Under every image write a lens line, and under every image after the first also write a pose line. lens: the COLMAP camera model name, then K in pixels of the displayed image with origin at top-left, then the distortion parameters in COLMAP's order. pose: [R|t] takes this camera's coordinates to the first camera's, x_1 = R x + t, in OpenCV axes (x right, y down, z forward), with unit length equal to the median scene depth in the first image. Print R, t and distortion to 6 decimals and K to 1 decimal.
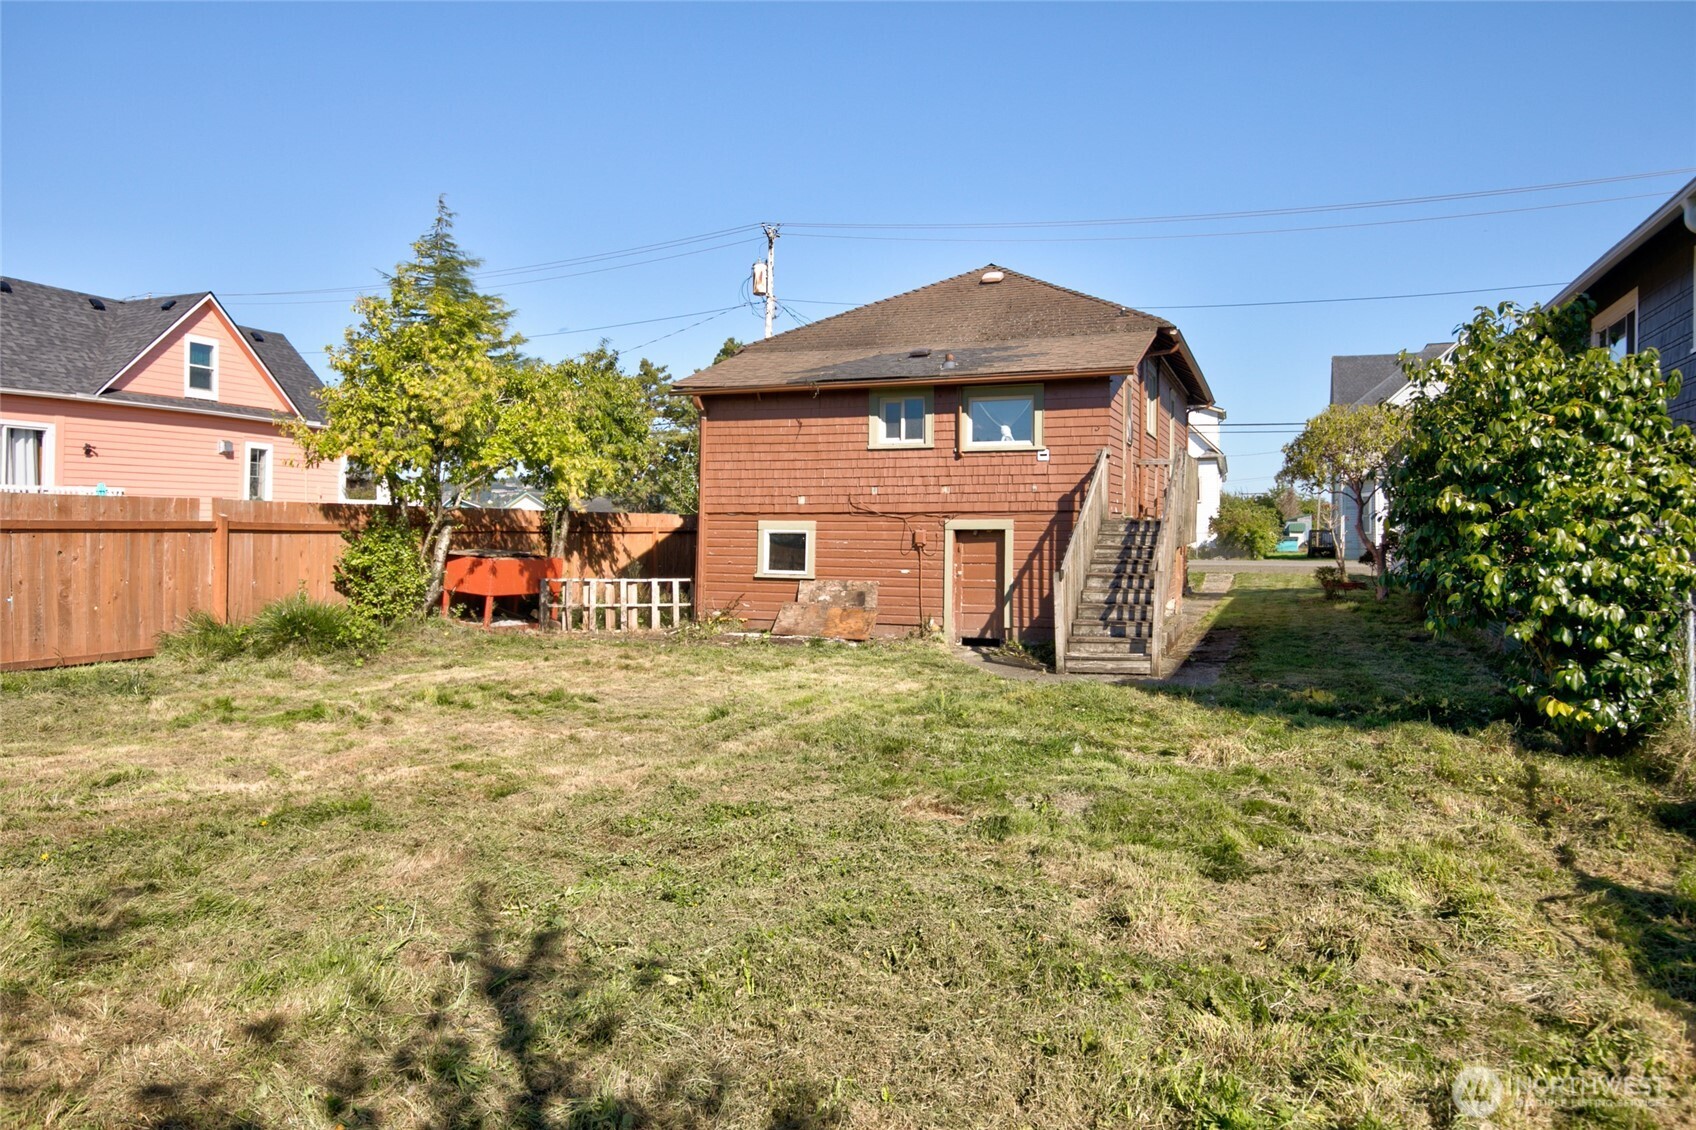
lens RADIAL K [[1150.2, 0, 851.6], [0, 1150.2, 567.5], [0, 0, 1]] dist [0.008111, 0.001742]
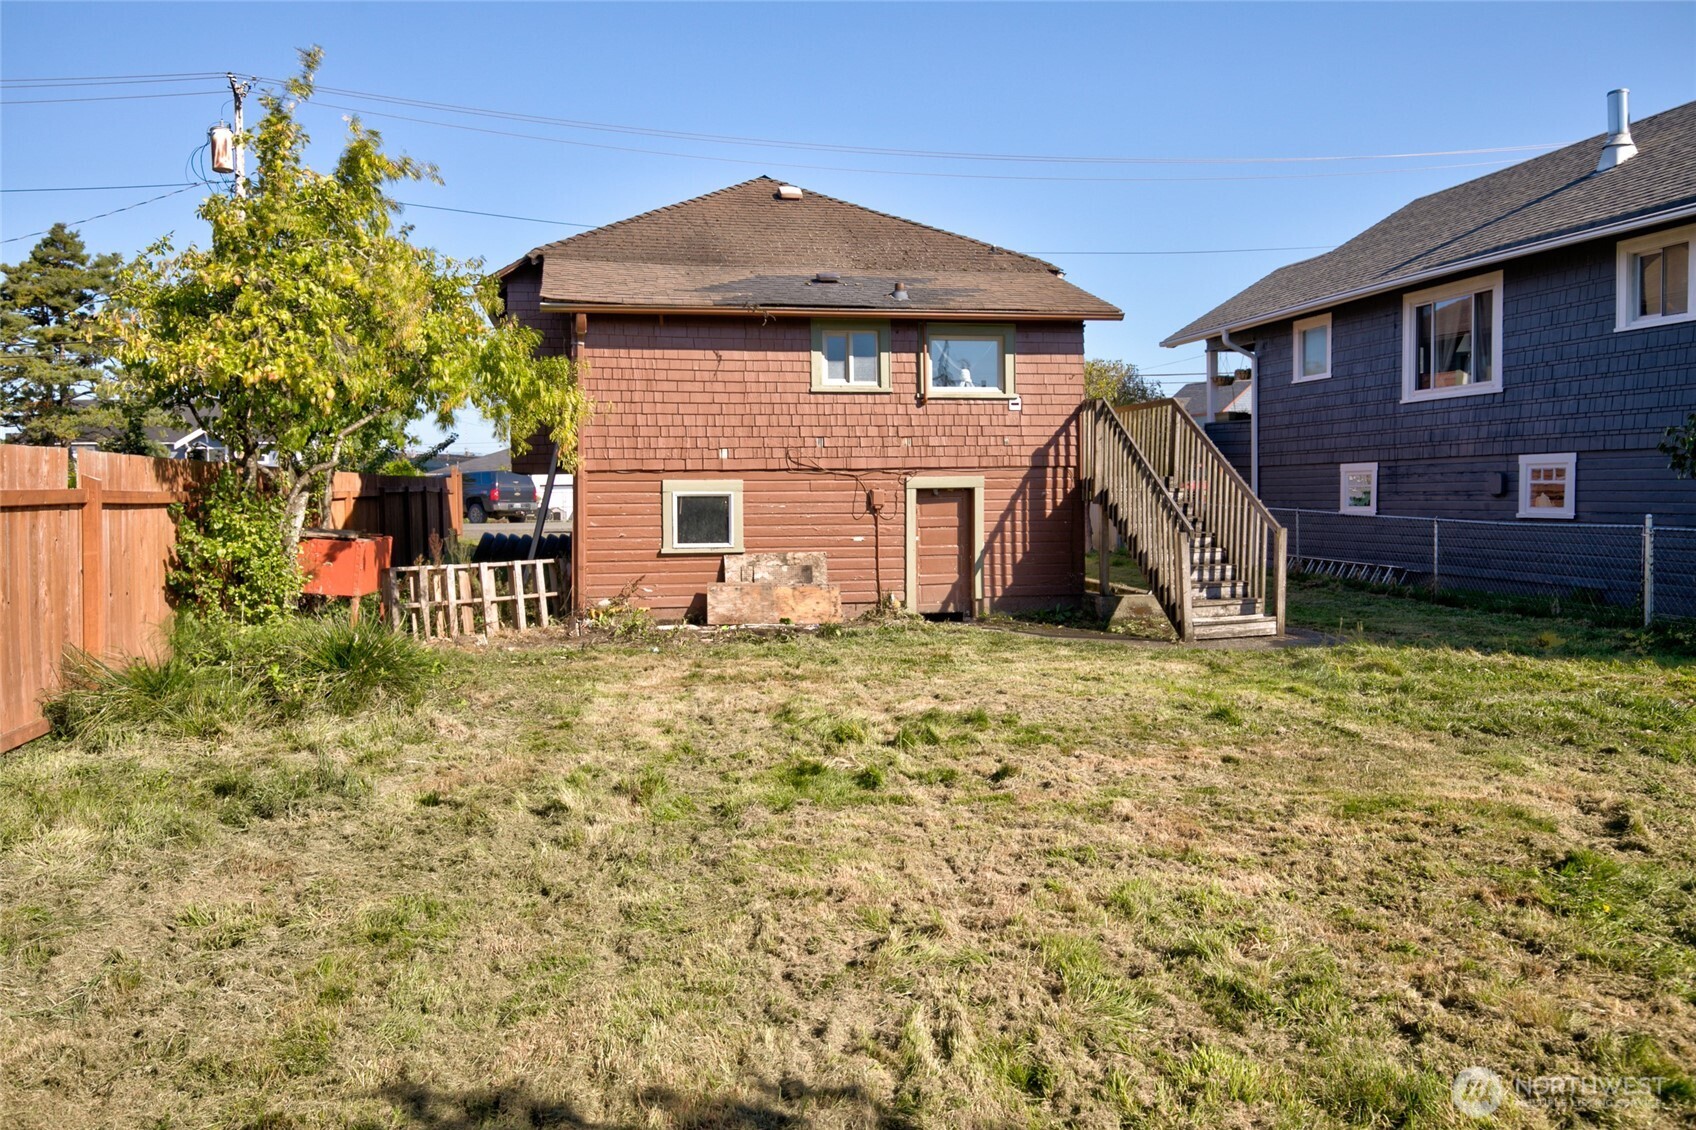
lens RADIAL K [[1305.2, 0, 847.8], [0, 1305.2, 556.3], [0, 0, 1]] dist [0.000396, 0.001049]
pose [[0.837821, -0.040740, 0.544423, -0.486551], [0.030015, 0.999141, 0.028576, -0.011702], [-0.545119, -0.007600, 0.838324, 0.209369]]
